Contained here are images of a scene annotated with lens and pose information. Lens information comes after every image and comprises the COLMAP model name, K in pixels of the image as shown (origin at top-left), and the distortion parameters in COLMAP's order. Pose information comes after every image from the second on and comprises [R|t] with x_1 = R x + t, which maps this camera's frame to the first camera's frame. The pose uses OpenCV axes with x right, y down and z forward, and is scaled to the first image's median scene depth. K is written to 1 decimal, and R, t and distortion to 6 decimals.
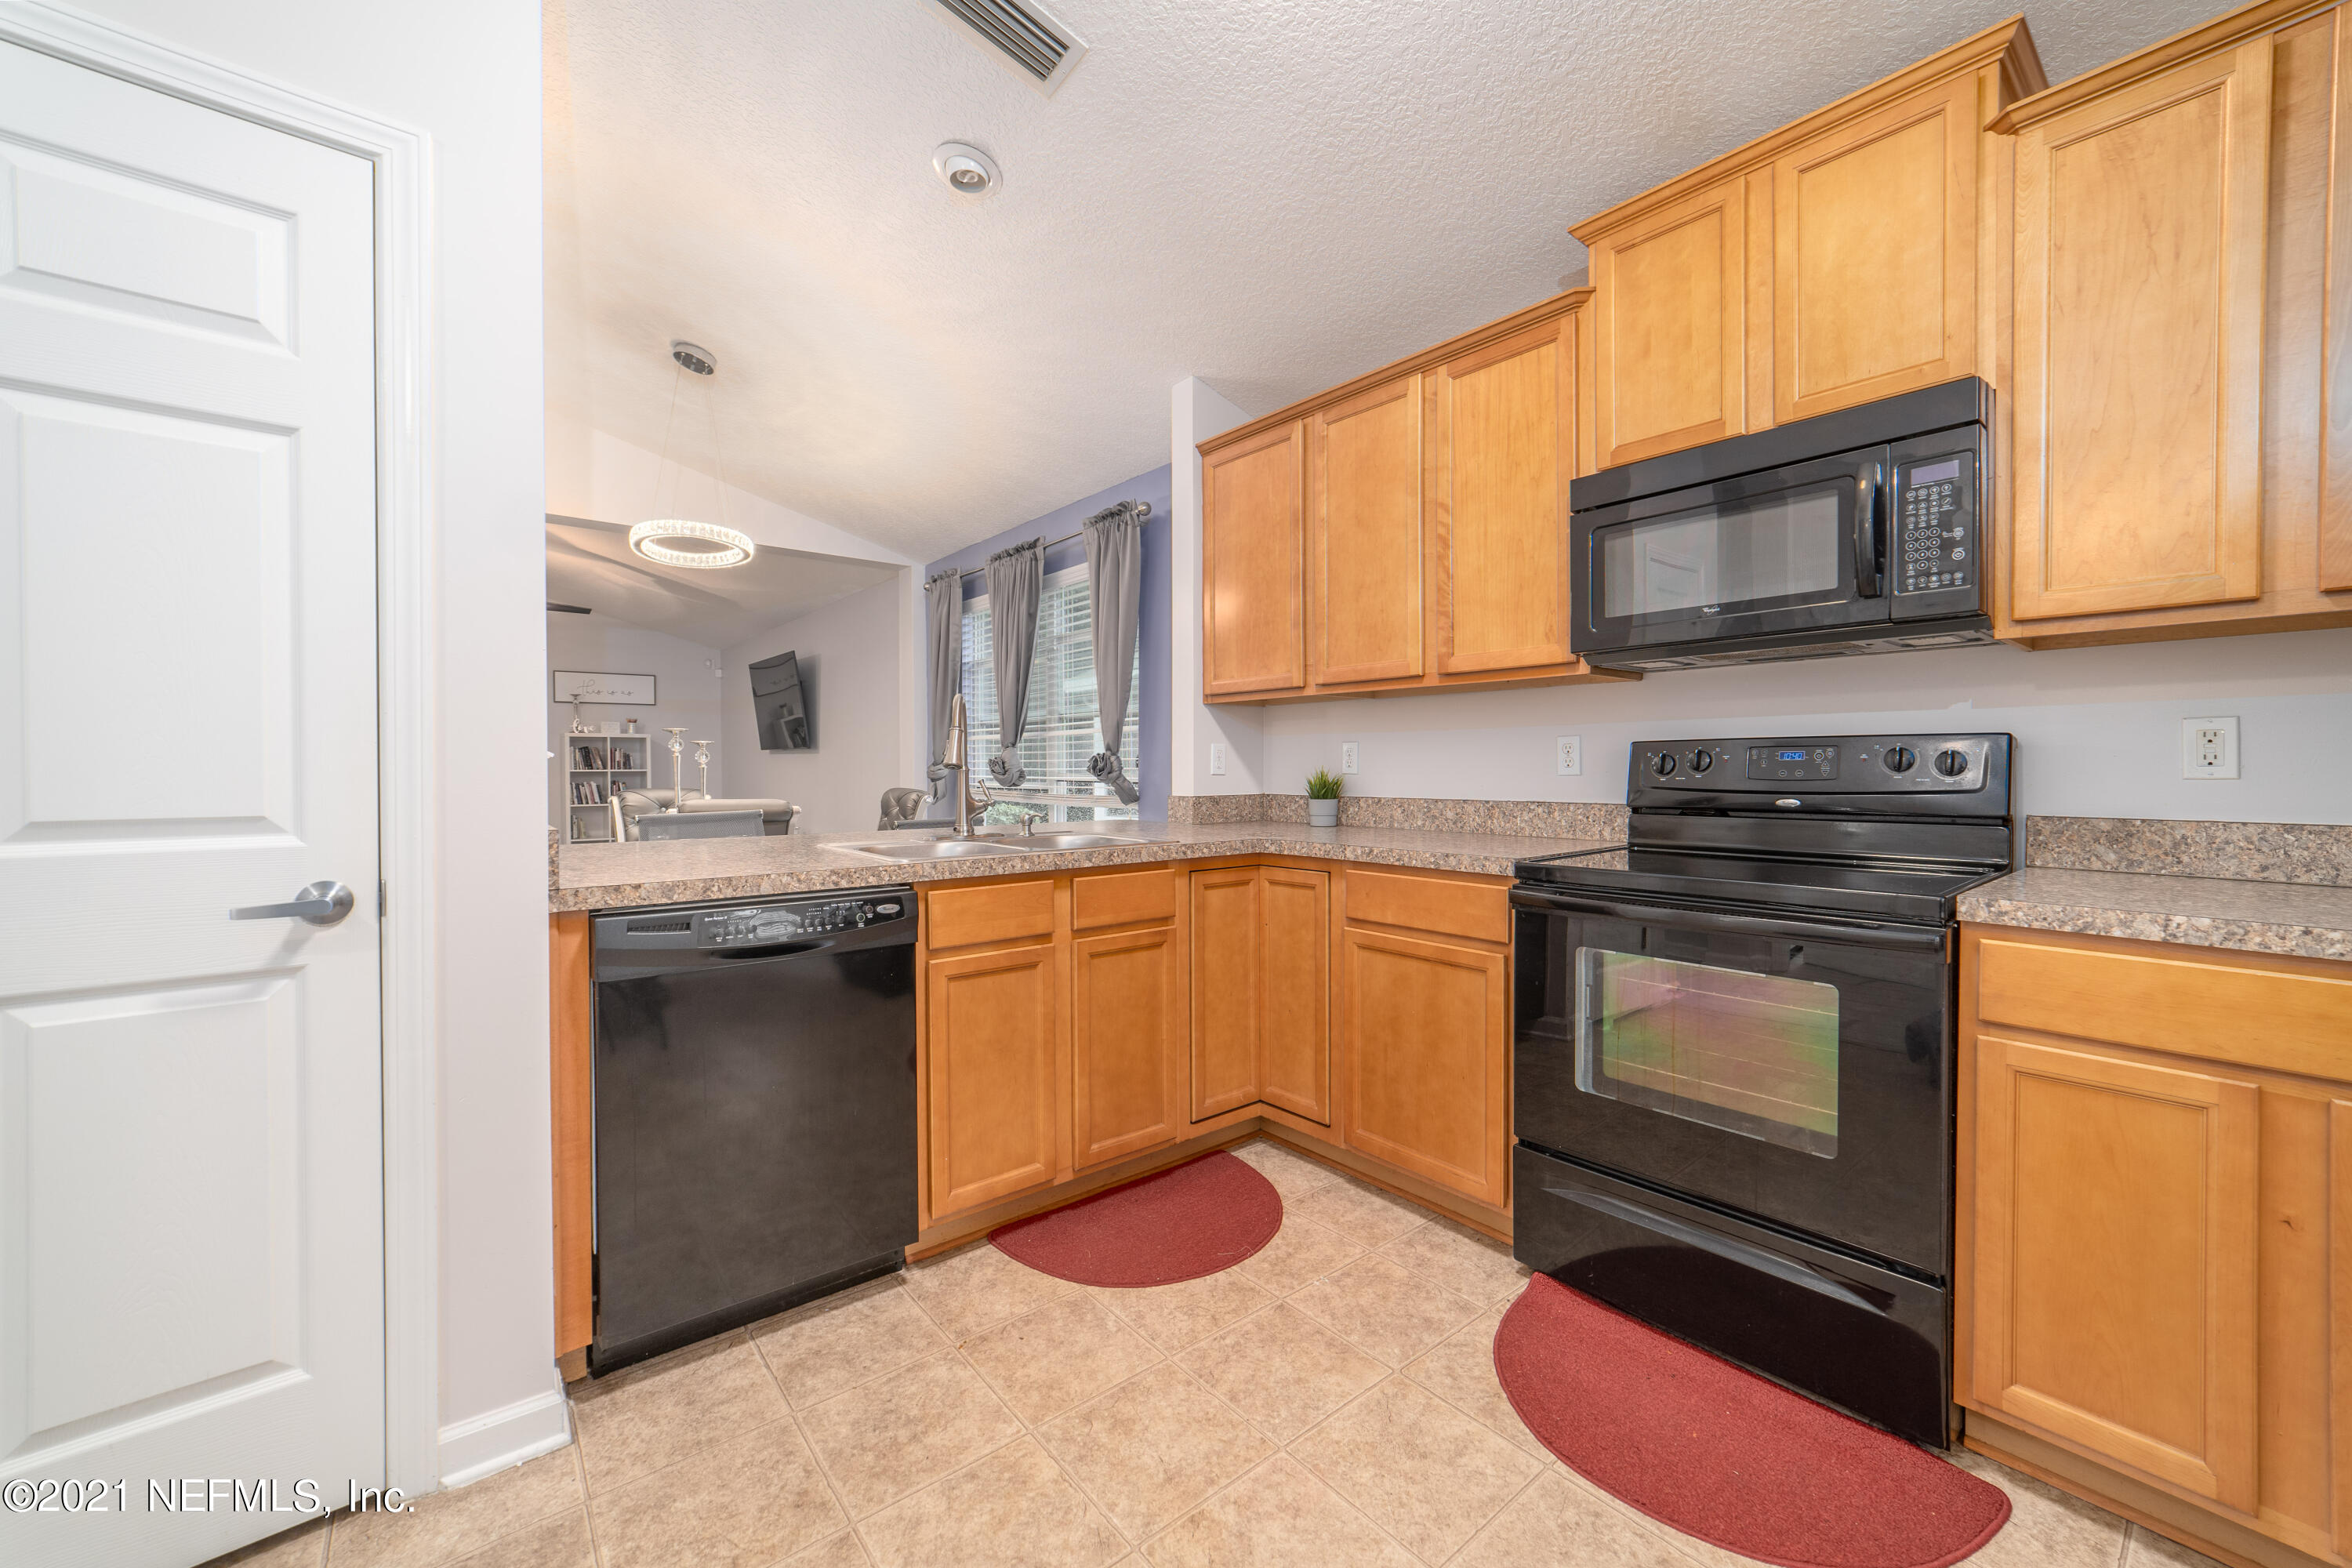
lens RADIAL K [[905.6, 0, 1183.1], [0, 905.6, 775.3], [0, 0, 1]] dist [-0.008578, 0.007714]
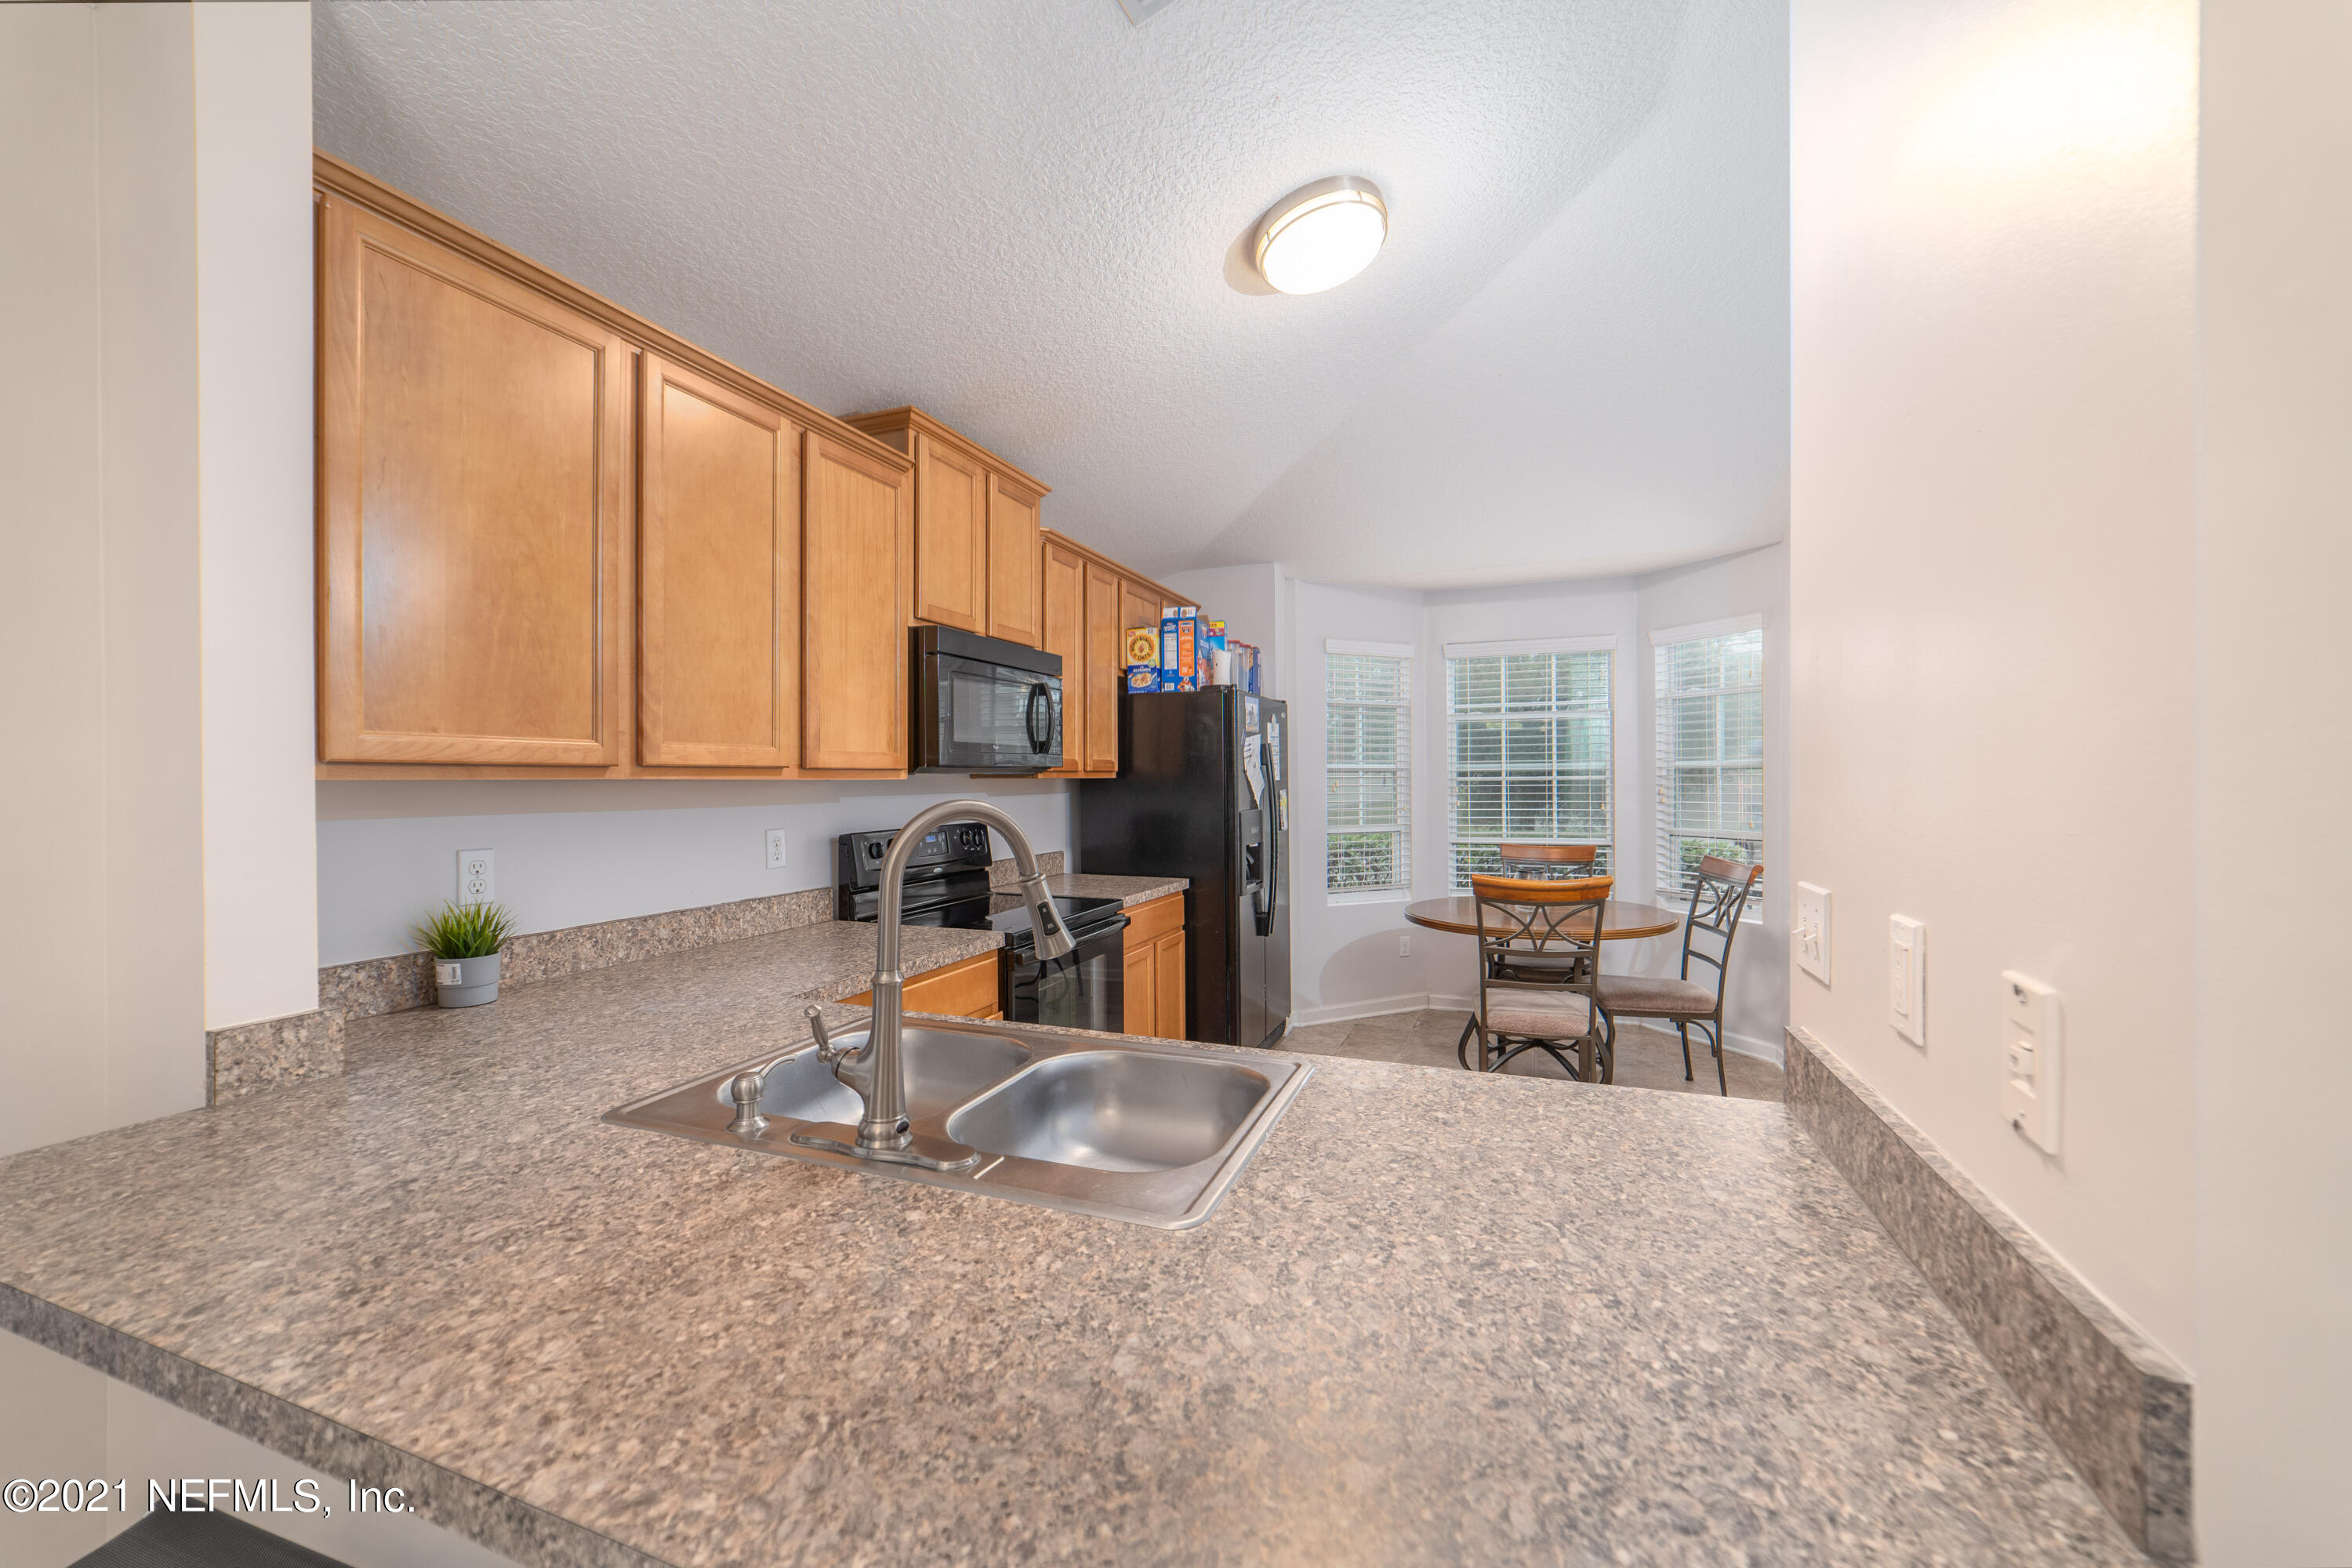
lens RADIAL K [[905.6, 0, 1183.1], [0, 905.6, 775.3], [0, 0, 1]] dist [-0.008578, 0.007714]
pose [[-0.490341, 0.003852, 0.871522, -0.295774], [0.009954, 0.999950, 0.001181, -0.043568], [-0.871474, 0.009254, -0.490355, 0.477108]]
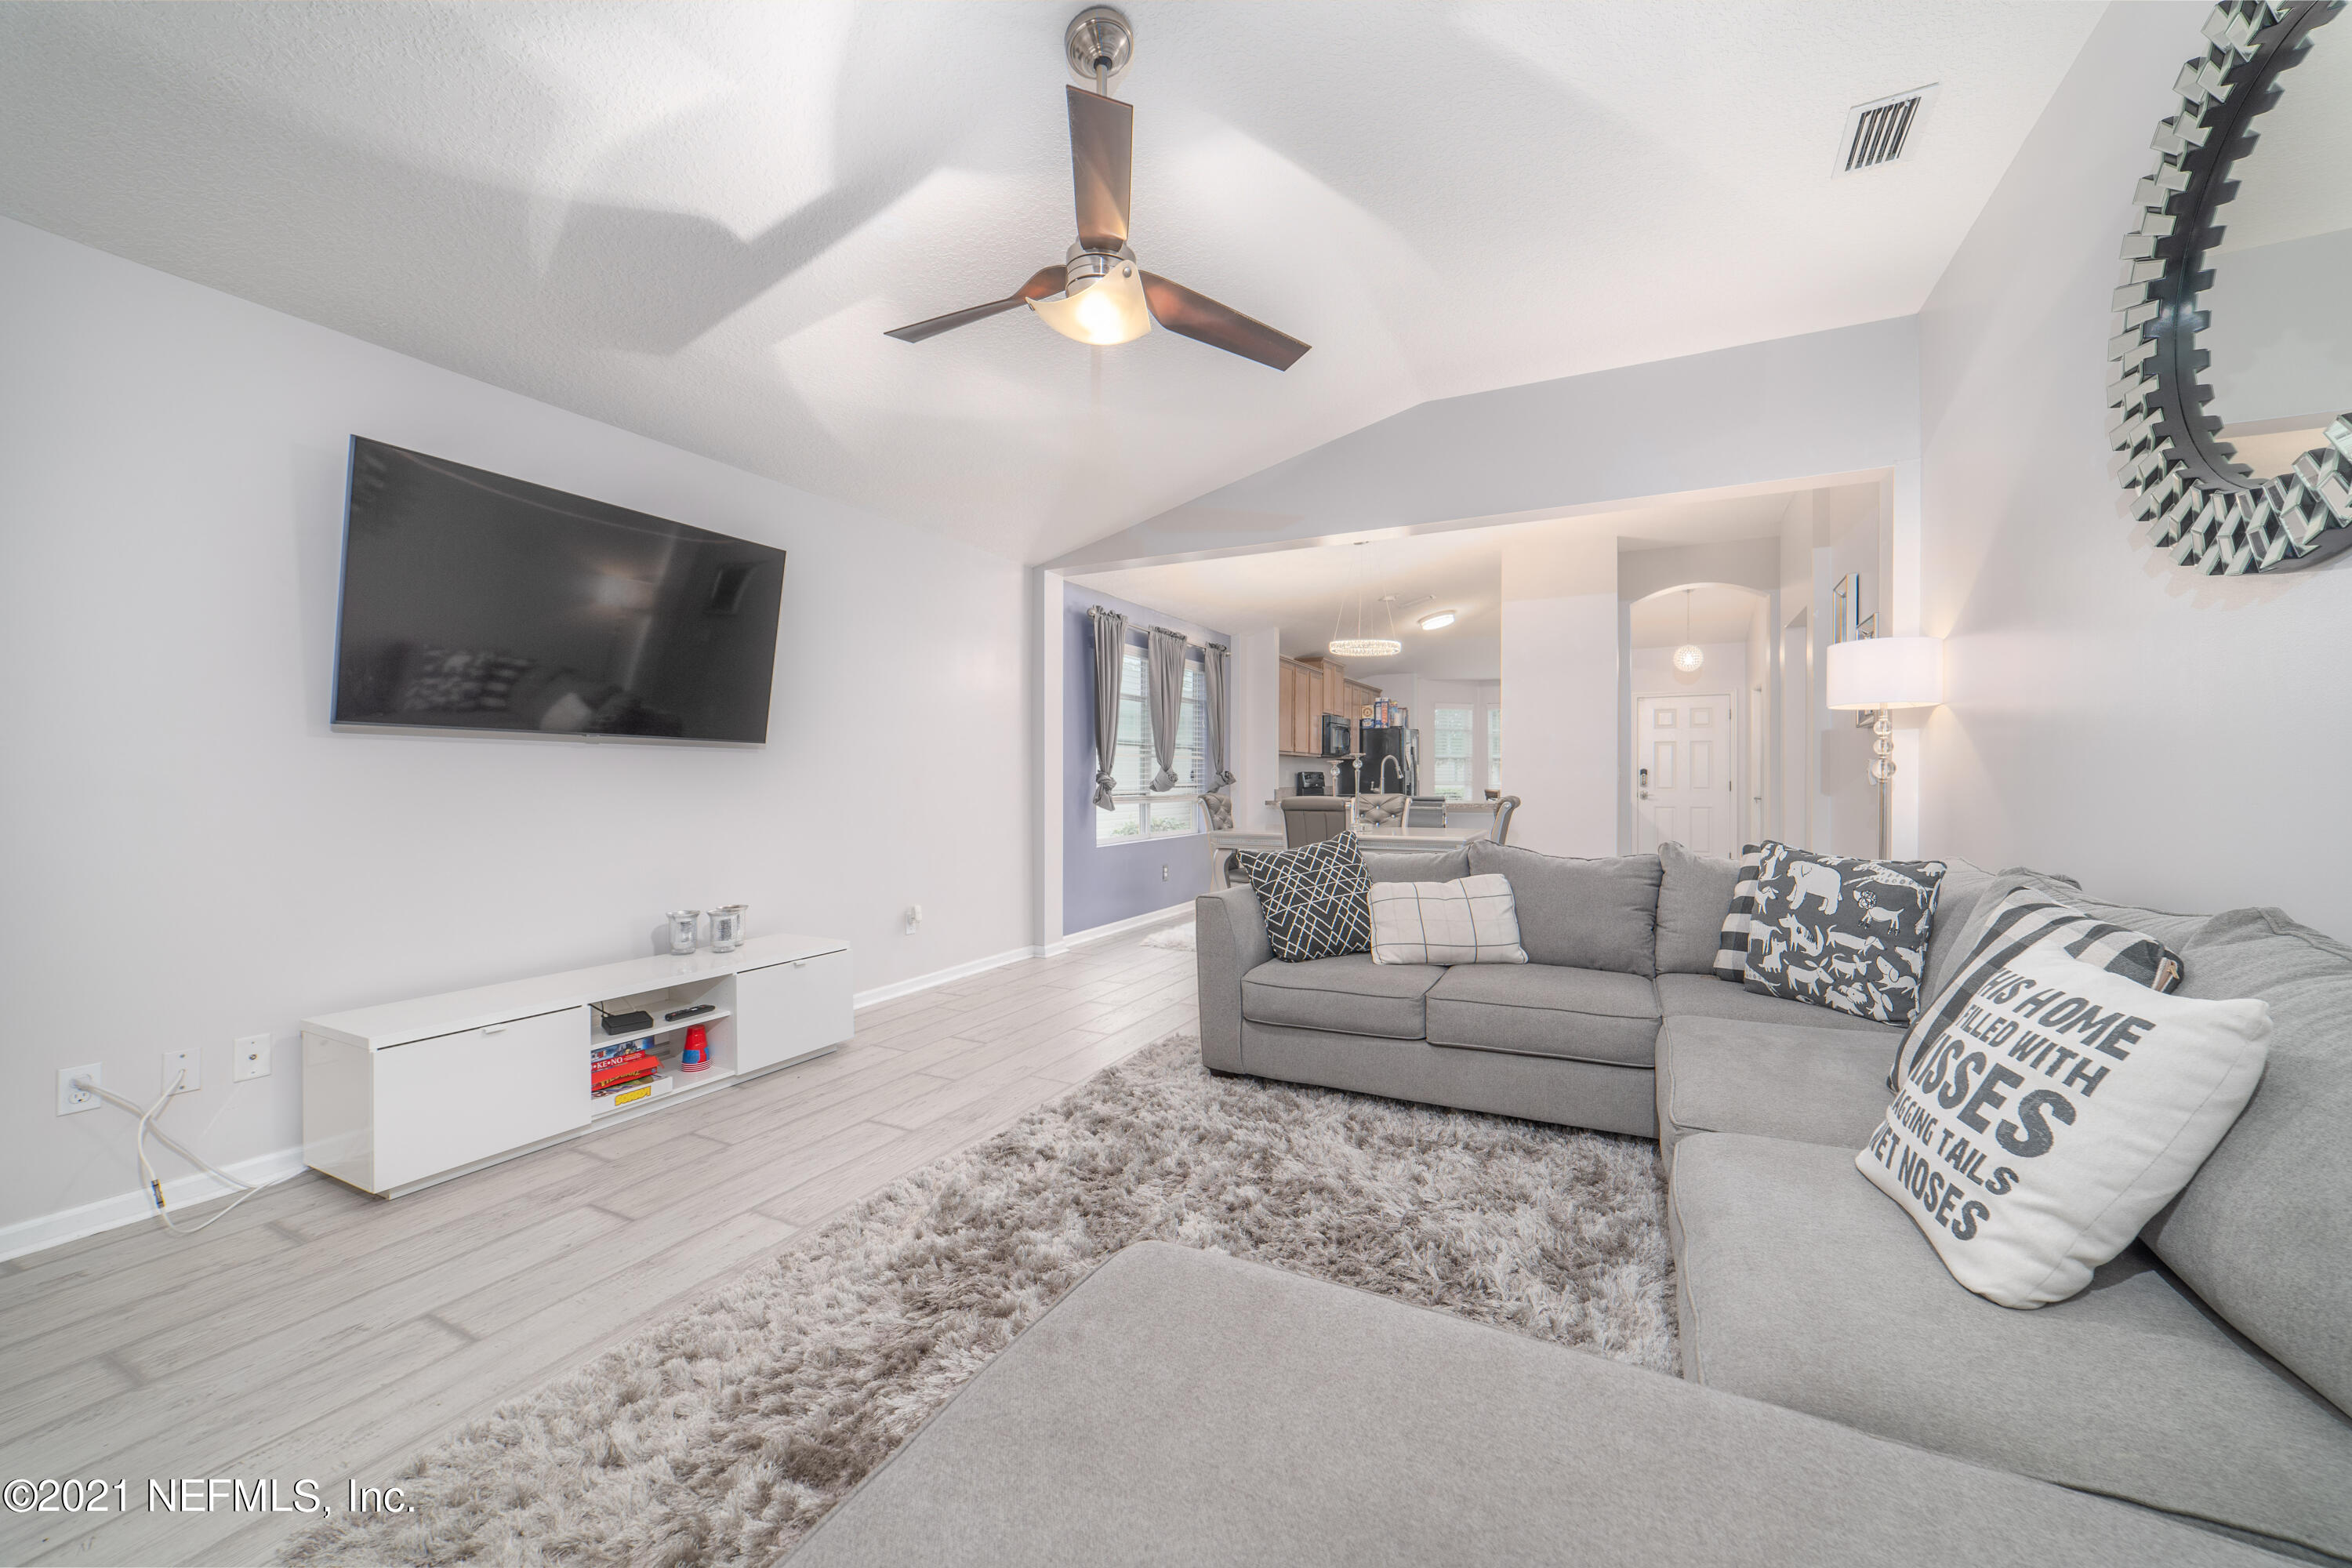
lens RADIAL K [[905.6, 0, 1183.1], [0, 905.6, 775.3], [0, 0, 1]] dist [-0.008578, 0.007714]
pose [[-0.403526, -0.002159, 0.914965, -1.260986], [0.005221, 0.999976, 0.004662, -0.017342], [-0.914953, 0.006658, -0.403505, 1.283831]]
